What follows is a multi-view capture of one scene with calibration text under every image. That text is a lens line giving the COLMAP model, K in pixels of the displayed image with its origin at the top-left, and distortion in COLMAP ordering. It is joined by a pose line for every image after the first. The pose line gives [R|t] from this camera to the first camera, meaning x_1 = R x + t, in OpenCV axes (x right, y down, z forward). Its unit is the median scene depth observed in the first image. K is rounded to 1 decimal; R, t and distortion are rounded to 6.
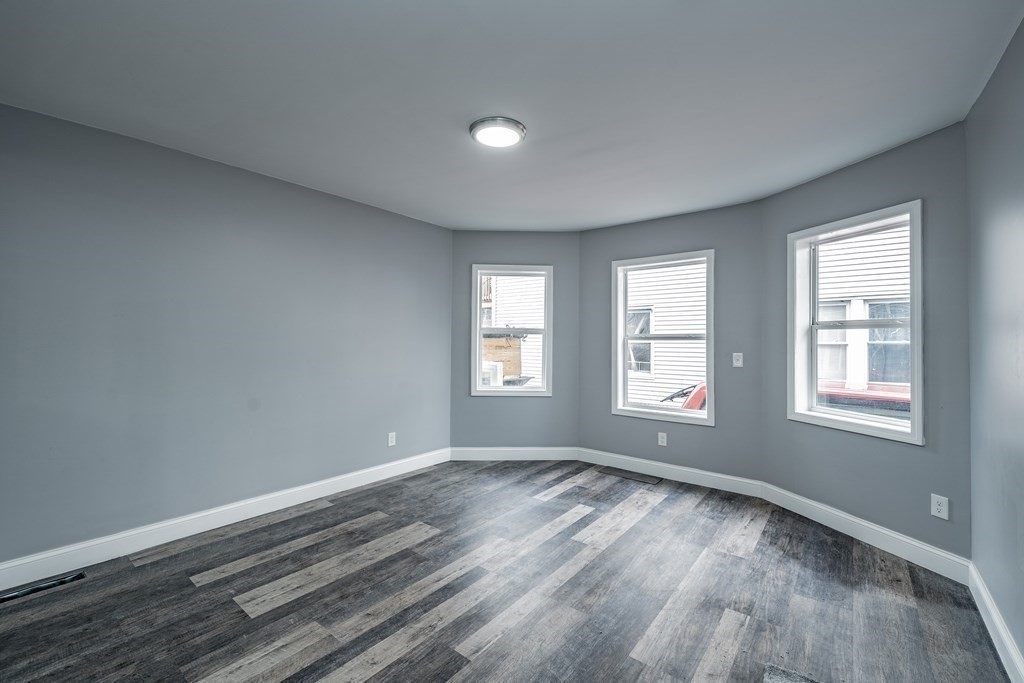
lens RADIAL K [[430.2, 0, 515.0], [0, 430.2, 338.8], [0, 0, 1]] dist [-0.001676, -0.000876]
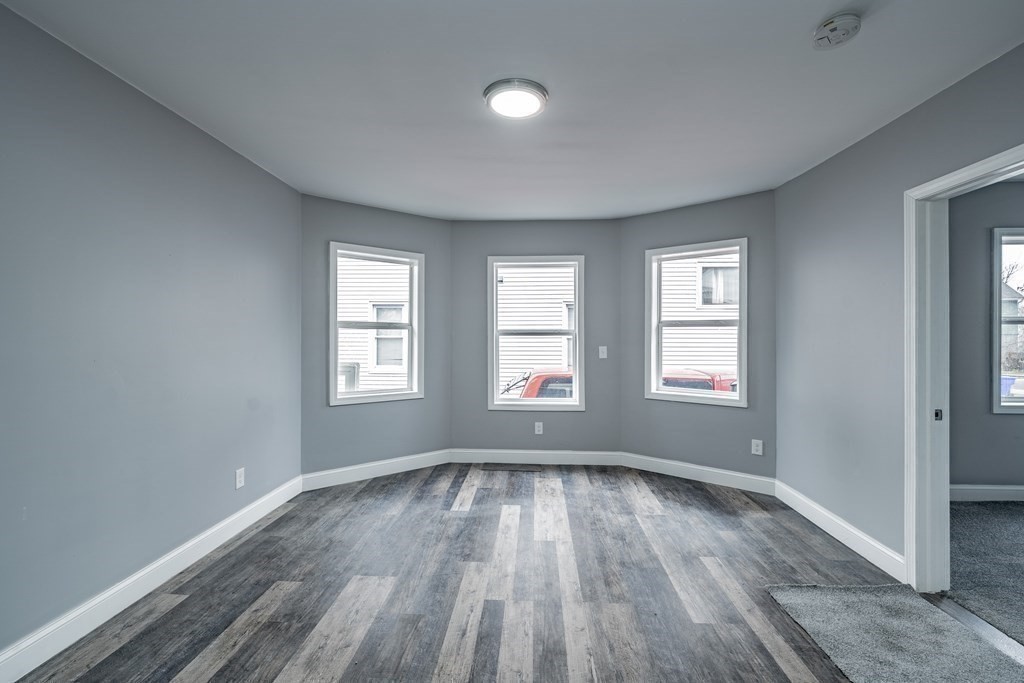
lens RADIAL K [[430.2, 0, 518.2], [0, 430.2, 339.7], [0, 0, 1]] dist [-0.001676, -0.000876]
pose [[0.811459, -0.009816, 0.584327, -0.399021], [0.001167, 0.999884, 0.015177, -0.004014], [-0.584408, -0.011633, 0.811376, 0.203059]]
